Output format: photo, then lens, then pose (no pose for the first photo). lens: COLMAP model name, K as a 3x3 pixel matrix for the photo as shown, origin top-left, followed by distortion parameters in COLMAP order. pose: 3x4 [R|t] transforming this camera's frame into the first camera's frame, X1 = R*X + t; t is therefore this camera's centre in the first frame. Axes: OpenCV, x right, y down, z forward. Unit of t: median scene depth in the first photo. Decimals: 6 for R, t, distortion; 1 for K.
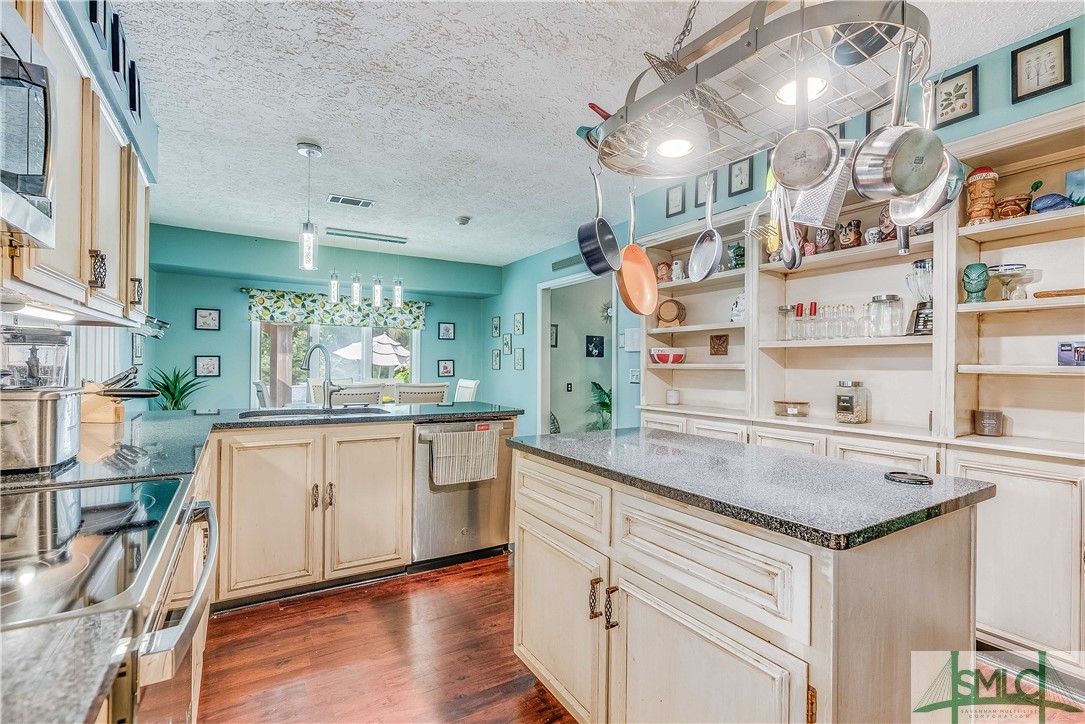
lens RADIAL K [[484.0, 0, 539.7], [0, 484.0, 362.5], [0, 0, 1]] dist [-0.012039, -0.000054]
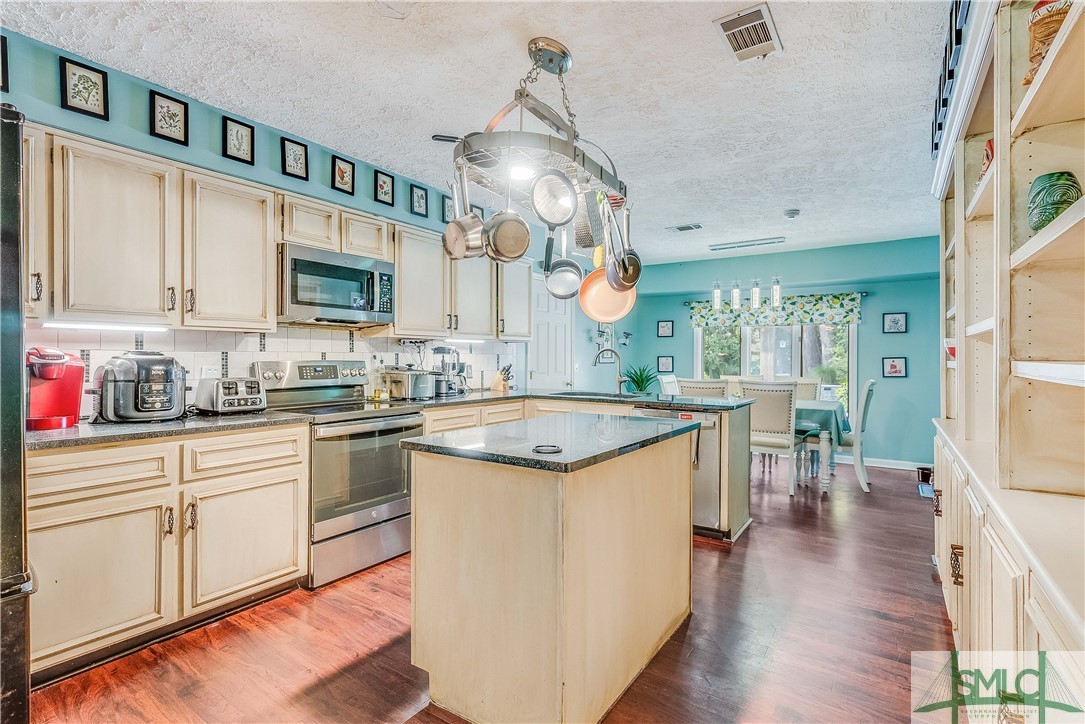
lens RADIAL K [[523.9, 0, 544.2], [0, 523.9, 359.8], [0, 0, 1]] dist [0.003052, 0.000689]
pose [[0.431404, -0.013789, -0.902054, 0.454646], [-0.004049, 0.999844, -0.017221, 0.021872], [0.902150, 0.011082, 0.431280, 0.059968]]
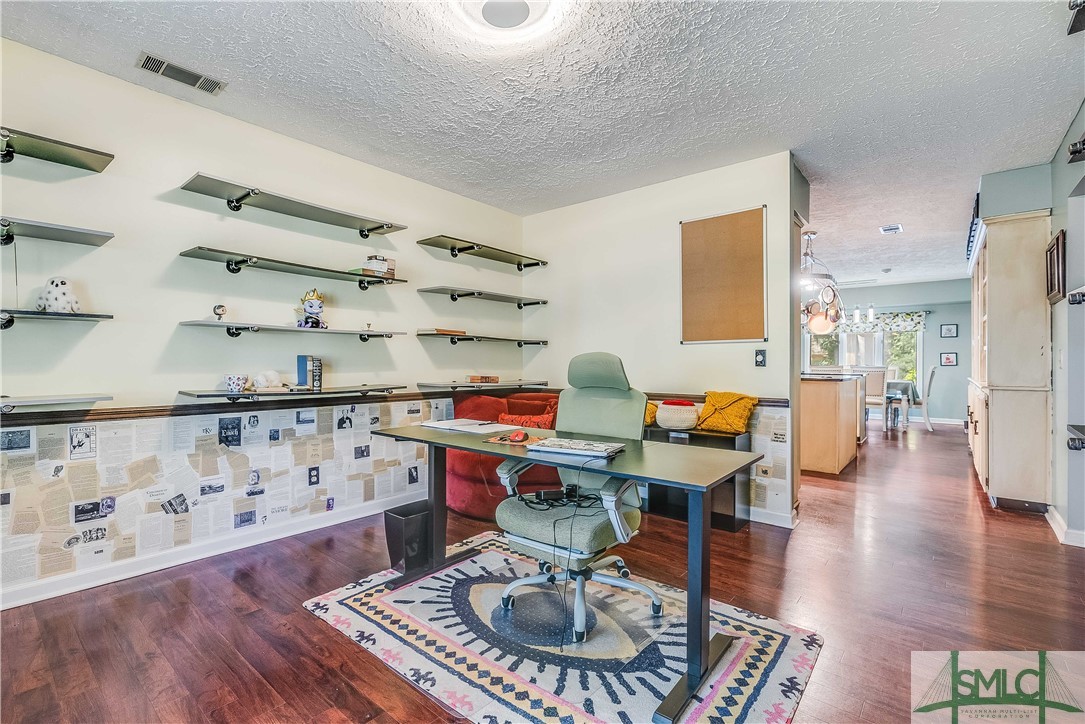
lens RADIAL K [[484.0, 0, 539.2], [0, 484.0, 363.3], [0, 0, 1]] dist [-0.012039, -0.000054]
pose [[0.321893, -0.006269, -0.946755, 0.836095], [-0.006887, 0.999936, -0.008963, 0.051728], [0.946751, 0.009405, 0.321829, -0.579782]]
